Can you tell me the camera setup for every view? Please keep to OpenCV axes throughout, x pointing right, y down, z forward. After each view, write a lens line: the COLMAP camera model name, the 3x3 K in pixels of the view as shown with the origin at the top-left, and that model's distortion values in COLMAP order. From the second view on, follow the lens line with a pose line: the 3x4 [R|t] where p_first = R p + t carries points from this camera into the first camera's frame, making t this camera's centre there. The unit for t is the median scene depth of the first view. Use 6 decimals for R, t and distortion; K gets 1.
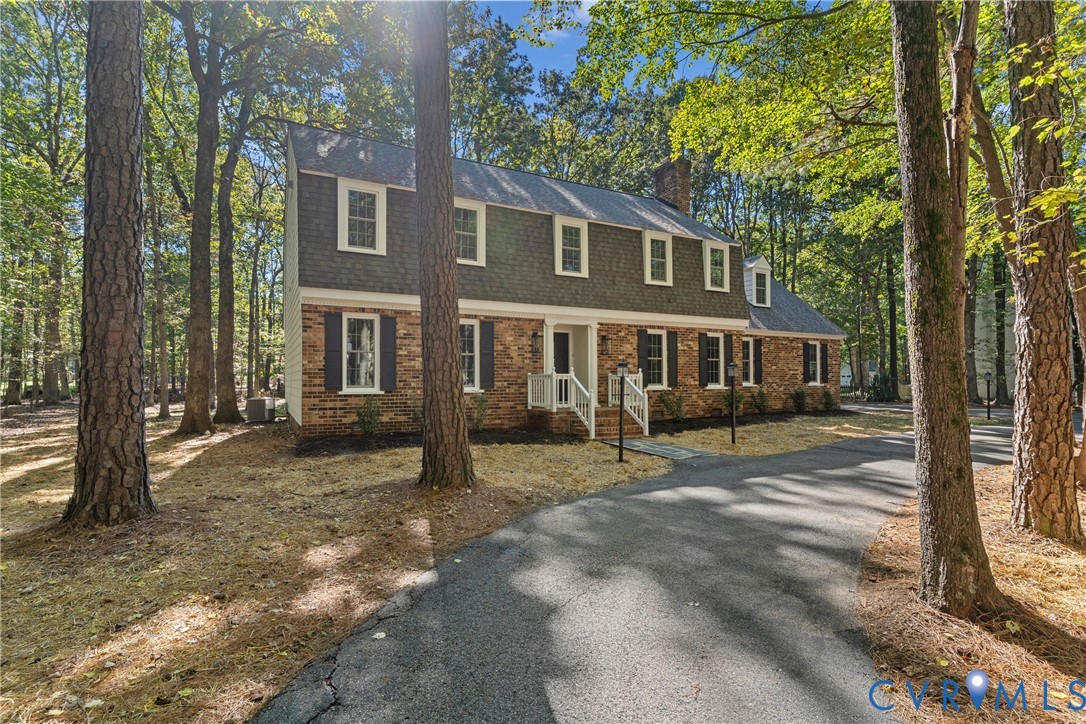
lens RADIAL K [[516.3, 0, 545.0], [0, 516.3, 366.7], [0, 0, 1]] dist [0.005000, 0.000441]
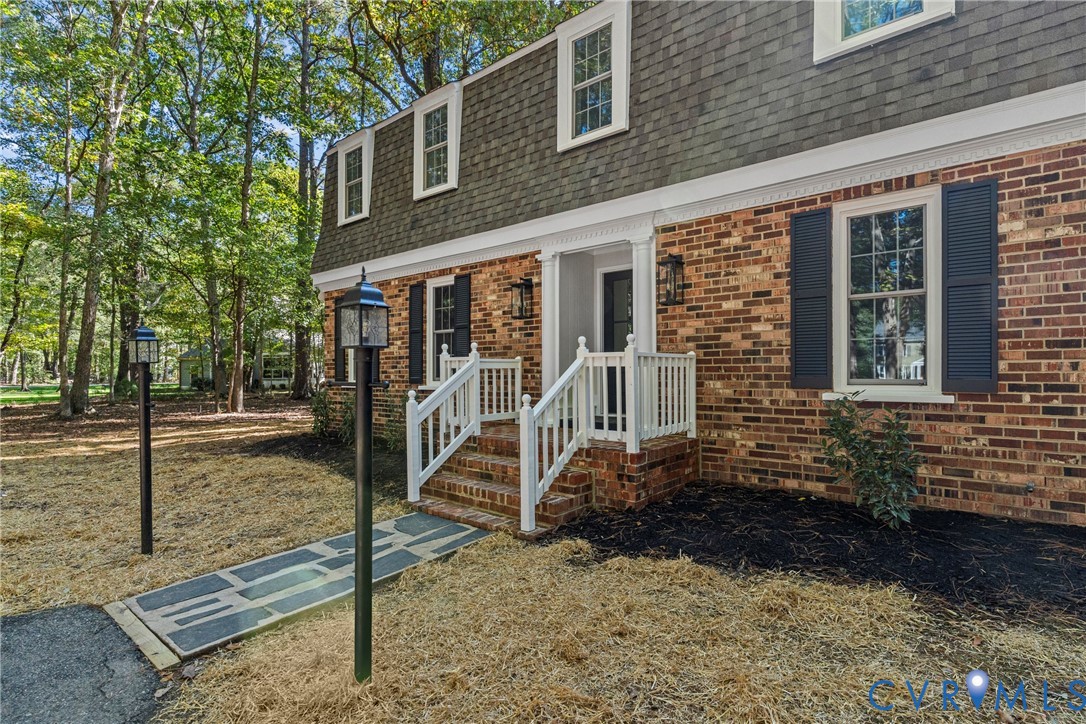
lens RADIAL K [[516.3, 0, 544.3], [0, 516.3, 369.4], [0, 0, 1]] dist [0.005000, 0.000441]
pose [[0.397248, -0.008678, -0.917670, 0.488307], [0.024707, 0.999694, 0.001241, 0.026430], [0.917379, -0.023166, 0.397341, 0.838253]]
